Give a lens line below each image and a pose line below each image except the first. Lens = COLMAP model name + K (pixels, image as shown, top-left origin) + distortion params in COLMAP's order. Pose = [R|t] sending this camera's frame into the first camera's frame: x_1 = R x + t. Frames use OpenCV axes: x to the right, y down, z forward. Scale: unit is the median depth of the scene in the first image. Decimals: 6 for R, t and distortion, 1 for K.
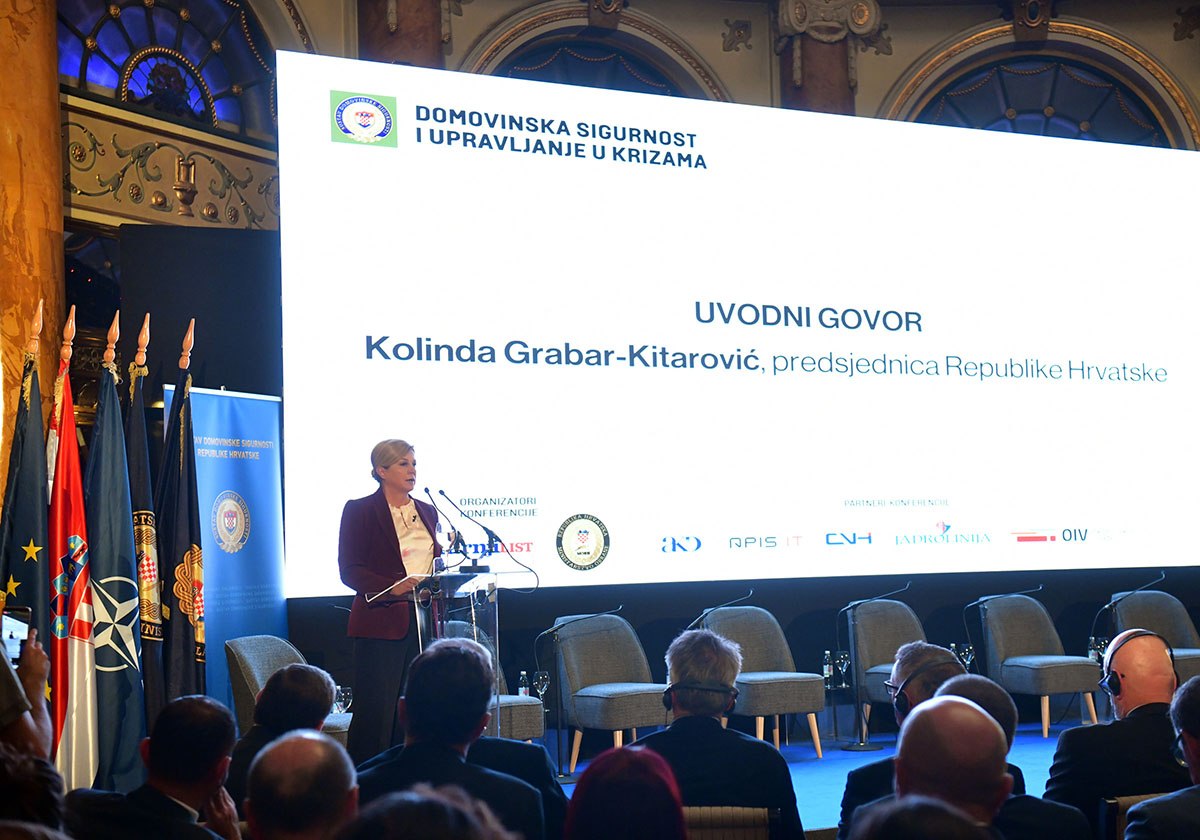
lens RADIAL K [[1854.0, 0, 600.0], [0, 1854.0, 420.0], [0, 0, 1]] dist [0.195862, -0.005064]
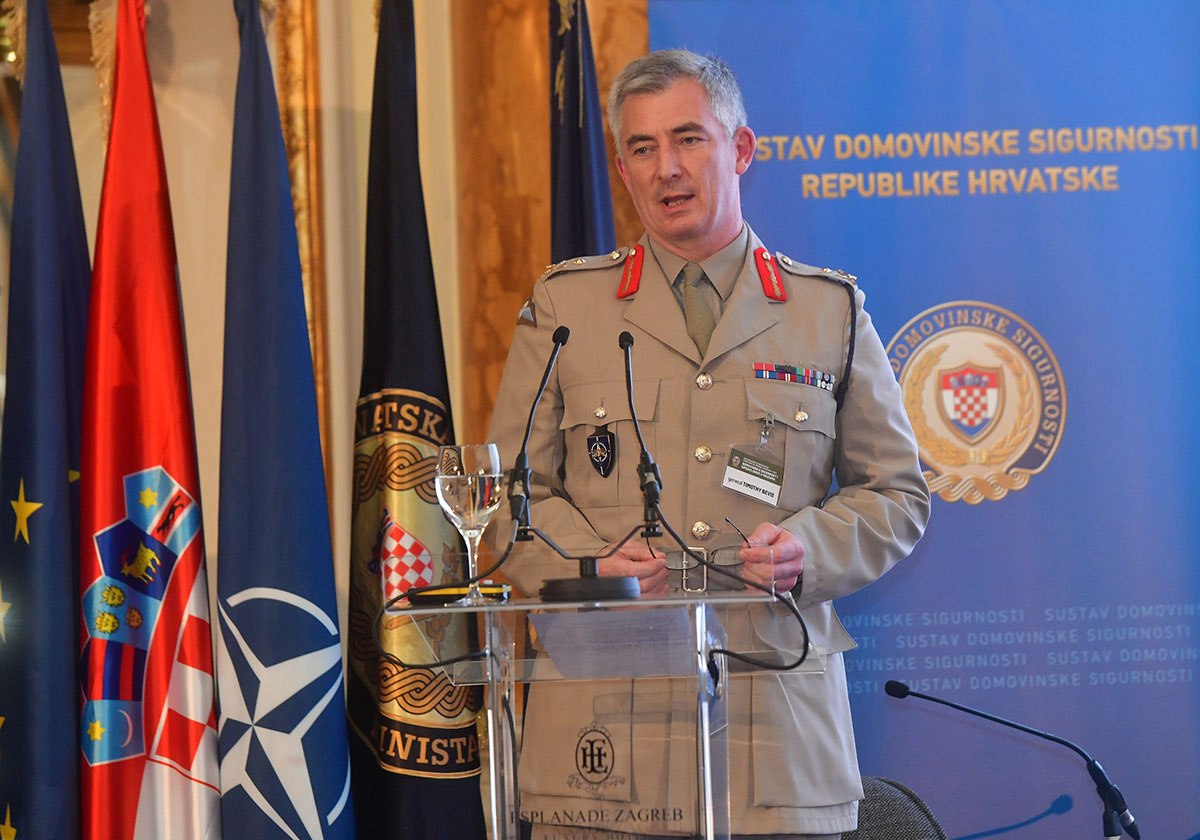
lens RADIAL K [[7868.9, 0, 600.0], [0, 7868.9, 420.0], [0, 0, 1]] dist [1.239446, 9.661349]
pose [[0.651018, -0.008719, -0.759013, 0.863422], [0.069951, 0.996368, 0.048553, -0.011542], [0.755833, -0.084703, 0.649263, 0.126986]]
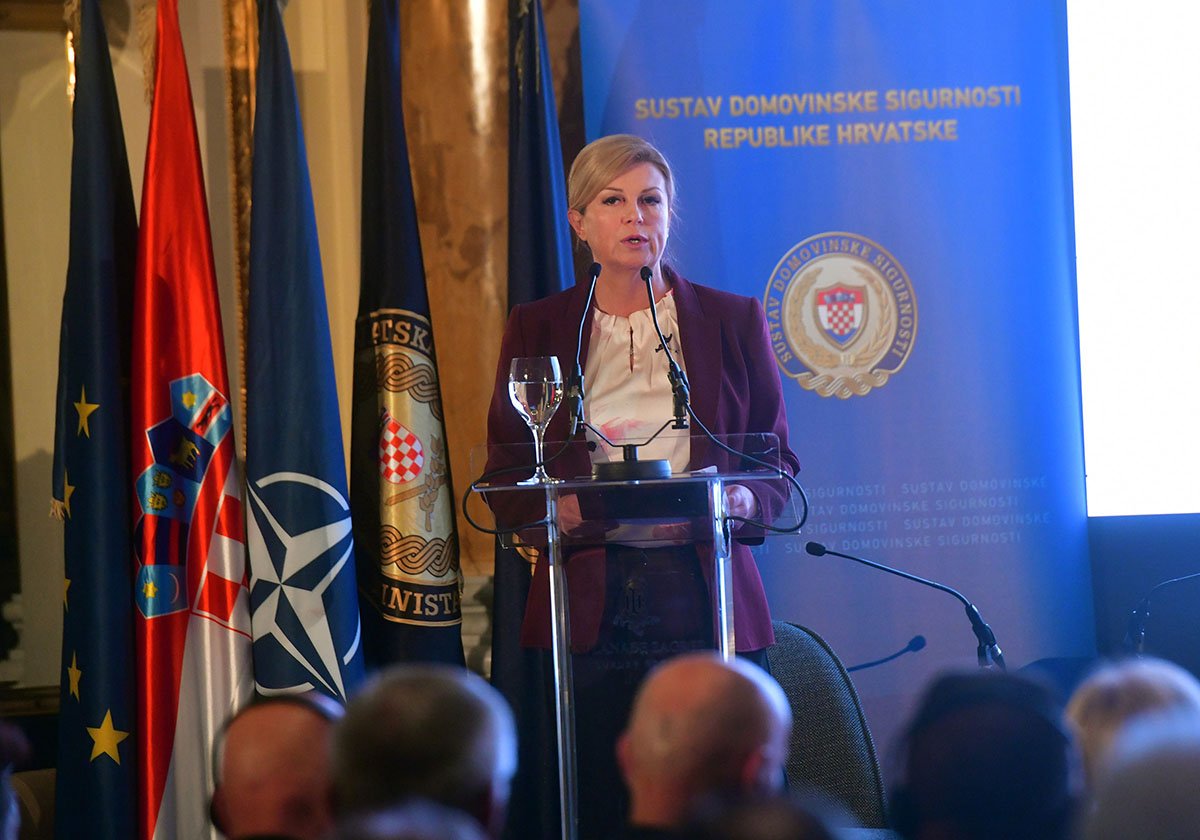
lens RADIAL K [[8146.8, 0, 600.0], [0, 8146.8, 420.0], [0, 0, 1]] dist [1.767968, 13.914806]
pose [[0.708773, -0.003252, -0.705429, 1.064680], [0.072936, 0.994968, 0.068696, -0.046921], [0.701656, -0.100141, 0.705444, -0.220523]]
